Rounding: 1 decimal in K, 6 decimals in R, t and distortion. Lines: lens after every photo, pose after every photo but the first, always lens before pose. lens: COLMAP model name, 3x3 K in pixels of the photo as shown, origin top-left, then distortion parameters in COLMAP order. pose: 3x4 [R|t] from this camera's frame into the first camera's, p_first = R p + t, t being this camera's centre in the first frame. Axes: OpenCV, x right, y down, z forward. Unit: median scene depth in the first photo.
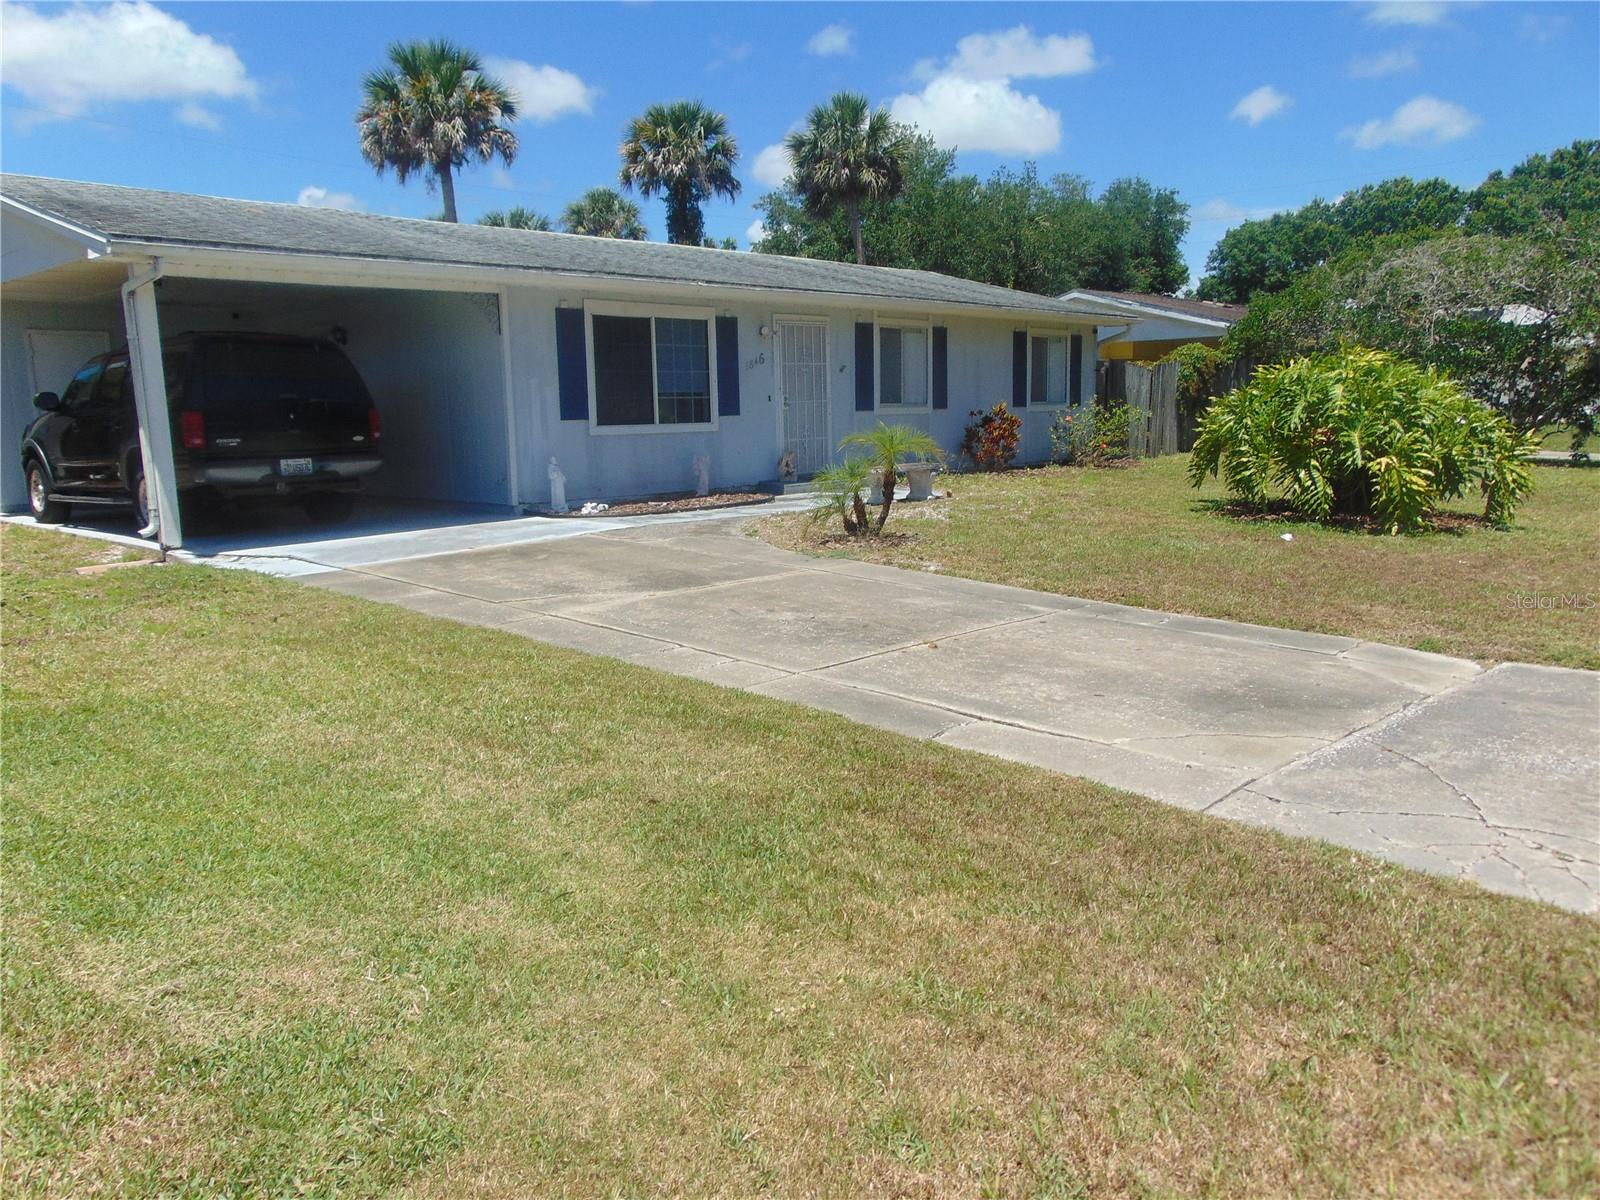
lens RADIAL K [[1206.7, 0, 800.0], [0, 1206.7, 600.0], [0, 0, 1]] dist [-0.002078, -0.005745]
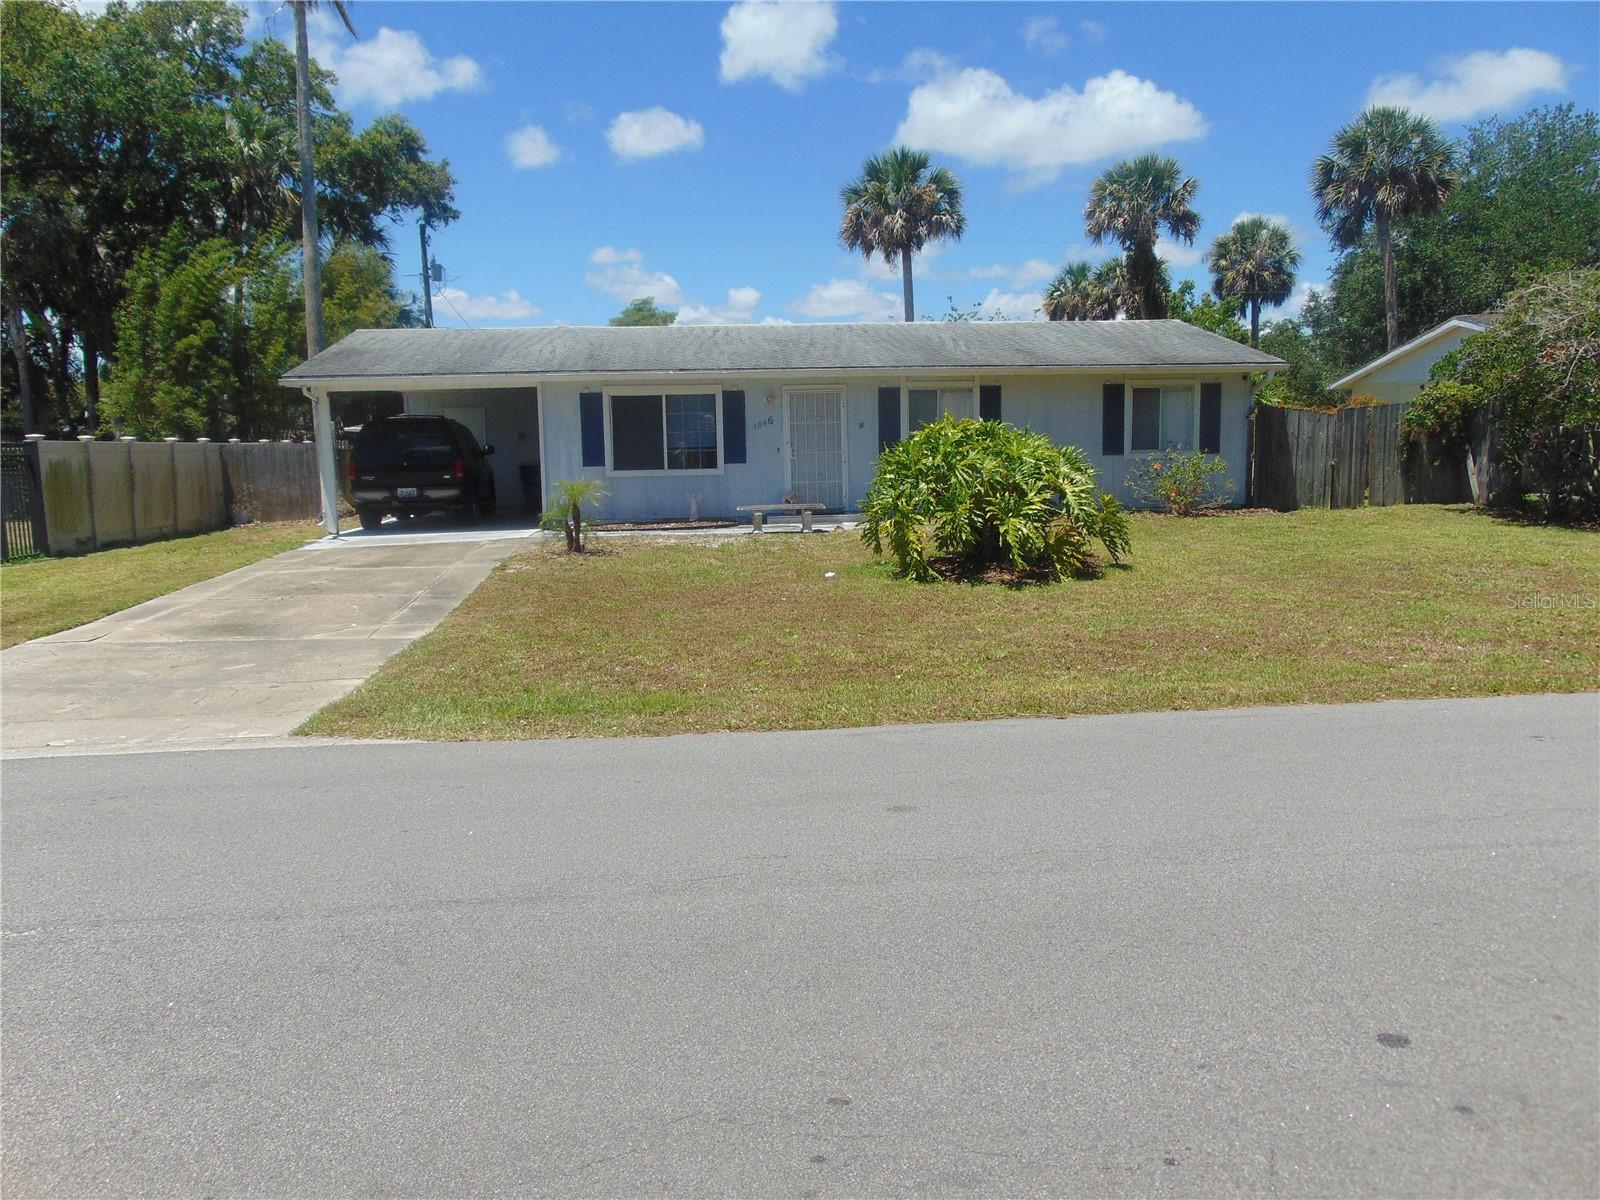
lens RADIAL K [[1206.7, 0, 800.0], [0, 1206.7, 600.0], [0, 0, 1]] dist [-0.002078, -0.005745]
pose [[0.746671, 0.091386, -0.658886, 0.912946], [-0.101756, 0.994552, 0.022629, -0.040425], [0.657365, 0.050149, 0.751902, 0.045935]]
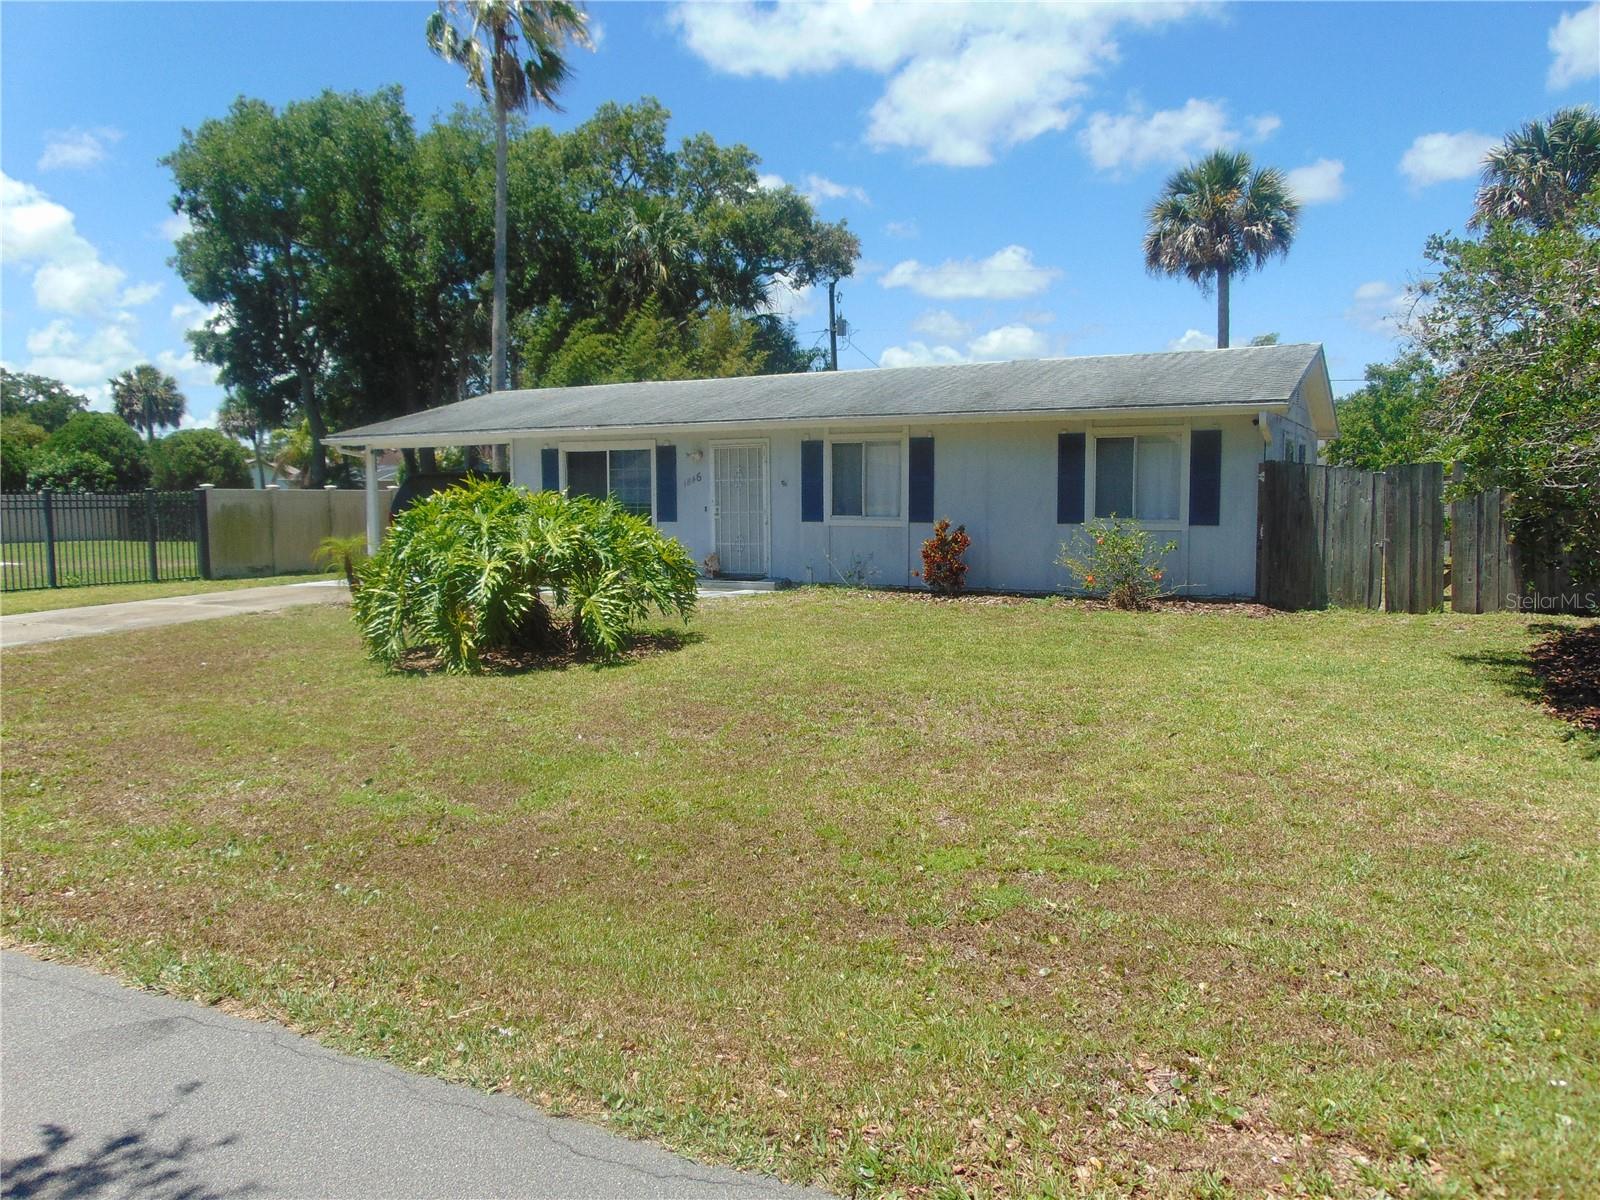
lens RADIAL K [[1166.3, 0, 800.0], [0, 1166.3, 600.0], [0, 0, 1]] dist [0.000433, -0.001562]
pose [[0.267368, 0.109402, -0.957364, 1.201407], [-0.151453, 0.985956, 0.070372, -0.183191], [0.951618, 0.126180, 0.280183, 0.813969]]
